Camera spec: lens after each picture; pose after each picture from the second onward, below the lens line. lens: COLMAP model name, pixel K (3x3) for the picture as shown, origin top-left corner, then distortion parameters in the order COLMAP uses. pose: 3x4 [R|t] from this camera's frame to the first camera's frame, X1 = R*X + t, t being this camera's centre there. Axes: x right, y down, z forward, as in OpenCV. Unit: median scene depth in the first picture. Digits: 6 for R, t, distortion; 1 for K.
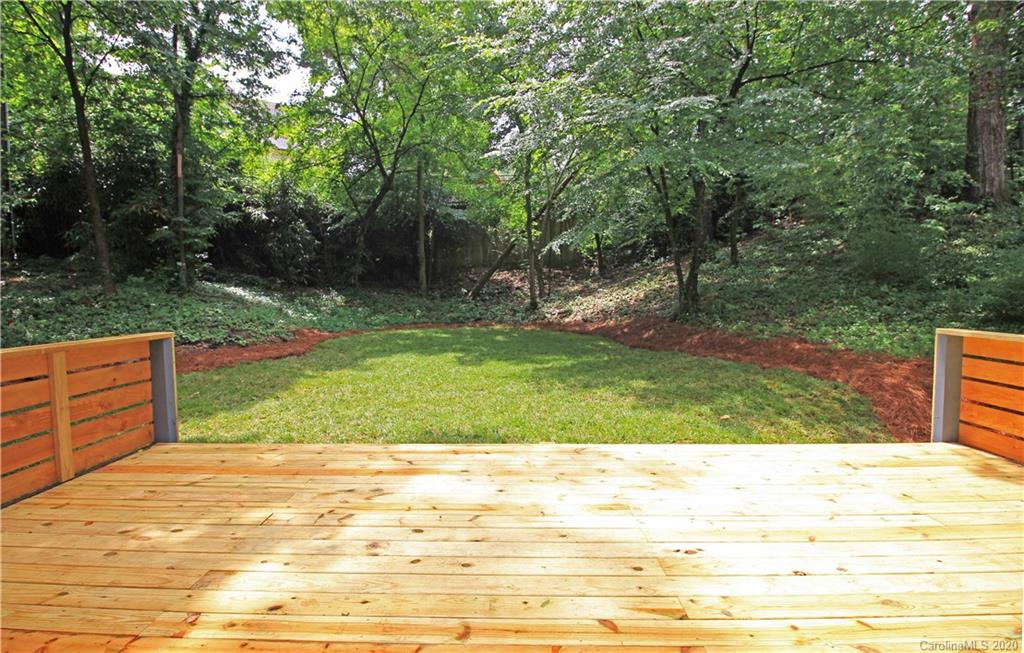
lens RADIAL K [[484.7, 0, 508.2], [0, 484.7, 319.7], [0, 0, 1]] dist [-0.015318, -0.002233]
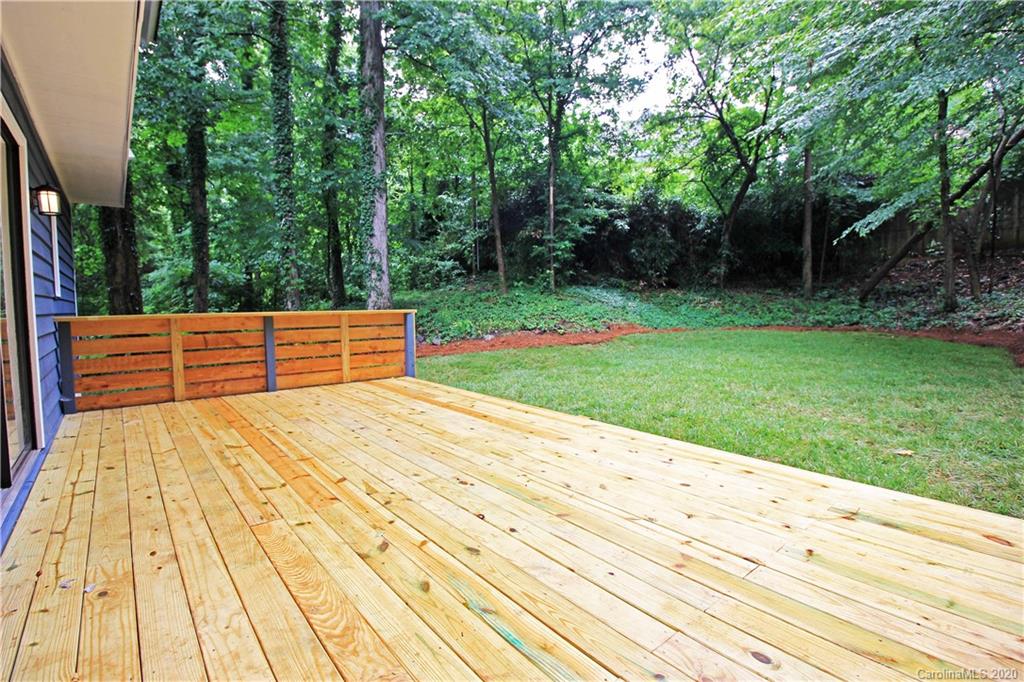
lens RADIAL K [[477.0, 0, 503.3], [0, 477.0, 345.5], [0, 0, 1]] dist [-0.010270, -0.006072]
pose [[0.648040, 0.066790, -0.758672, 0.240358], [-0.033637, 0.997685, 0.059101, 0.013155], [0.760863, -0.012780, 0.648786, 0.058179]]
